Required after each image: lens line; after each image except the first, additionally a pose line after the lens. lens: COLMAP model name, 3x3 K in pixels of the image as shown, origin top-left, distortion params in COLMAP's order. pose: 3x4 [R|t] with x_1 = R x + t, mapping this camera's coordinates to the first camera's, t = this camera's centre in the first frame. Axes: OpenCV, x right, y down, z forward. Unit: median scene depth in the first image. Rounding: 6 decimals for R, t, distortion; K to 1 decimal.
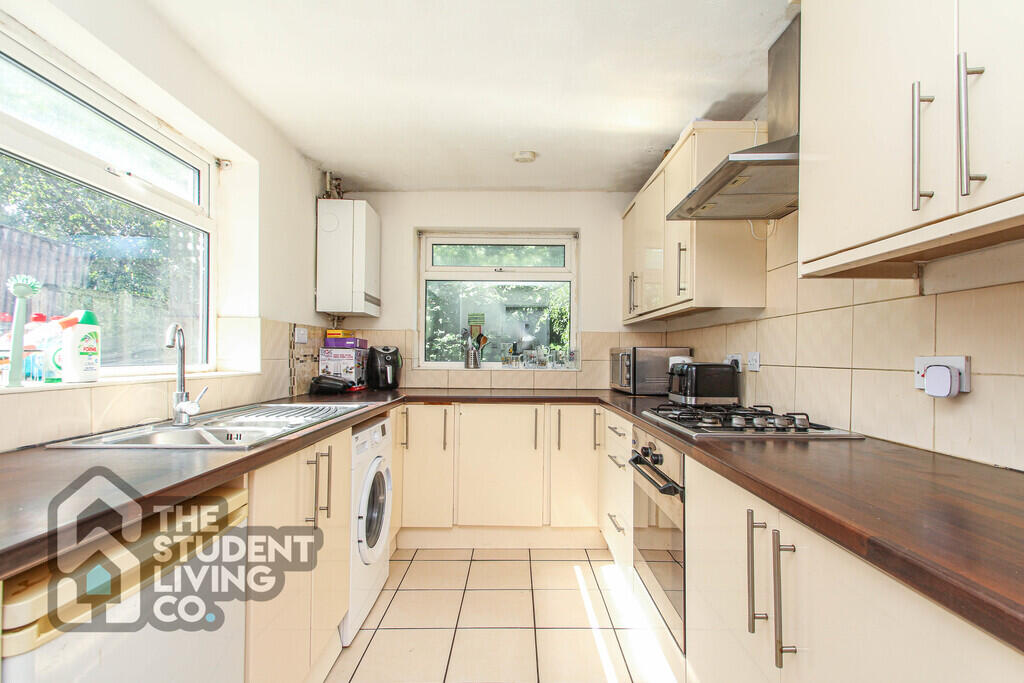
lens RADIAL K [[479.3, 0, 515.5], [0, 479.3, 353.3], [0, 0, 1]] dist [0.037550, -0.016510]
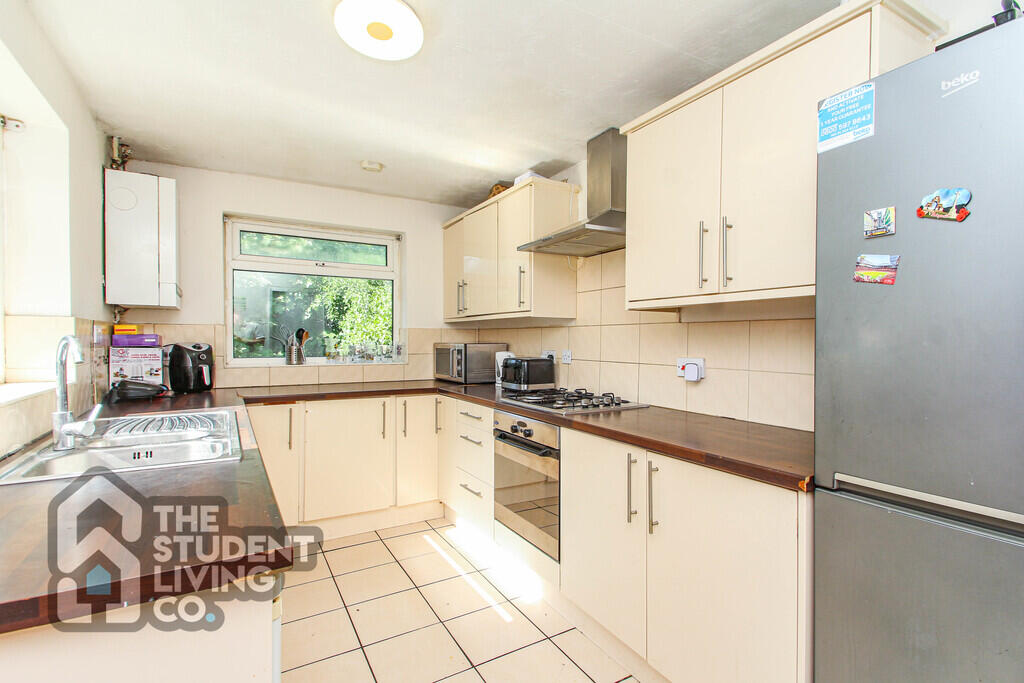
lens RADIAL K [[479.3, 0, 515.5], [0, 479.3, 353.3], [0, 0, 1]] dist [0.037550, -0.016510]
pose [[0.875230, -0.019262, 0.483323, -0.220837], [0.003335, 0.999423, 0.033789, -0.029755], [-0.483695, -0.027961, 0.874790, -0.094650]]
